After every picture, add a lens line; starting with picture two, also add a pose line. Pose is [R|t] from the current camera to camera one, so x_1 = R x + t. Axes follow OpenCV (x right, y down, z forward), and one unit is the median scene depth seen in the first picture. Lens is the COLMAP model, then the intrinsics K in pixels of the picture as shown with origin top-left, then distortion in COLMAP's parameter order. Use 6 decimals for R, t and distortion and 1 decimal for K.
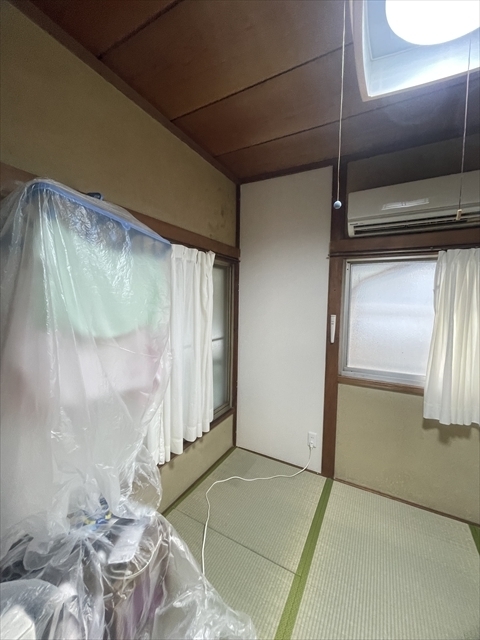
lens RADIAL K [[258.0, 0, 244.3], [0, 258.0, 317.2], [0, 0, 1]] dist [-0.009300, 0.000485]
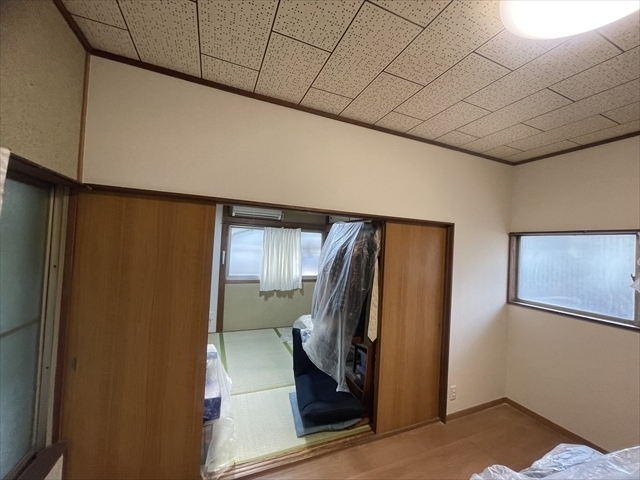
lens RADIAL K [[258.0, 0, 320.1], [0, 258.0, 239.3], [0, 0, 1]] dist [-0.009300, 0.000485]
pose [[0.628141, 0.030209, 0.777513, -0.853170], [0.019790, 0.998303, -0.054775, 0.029441], [-0.777848, 0.049793, 0.626477, -1.003679]]
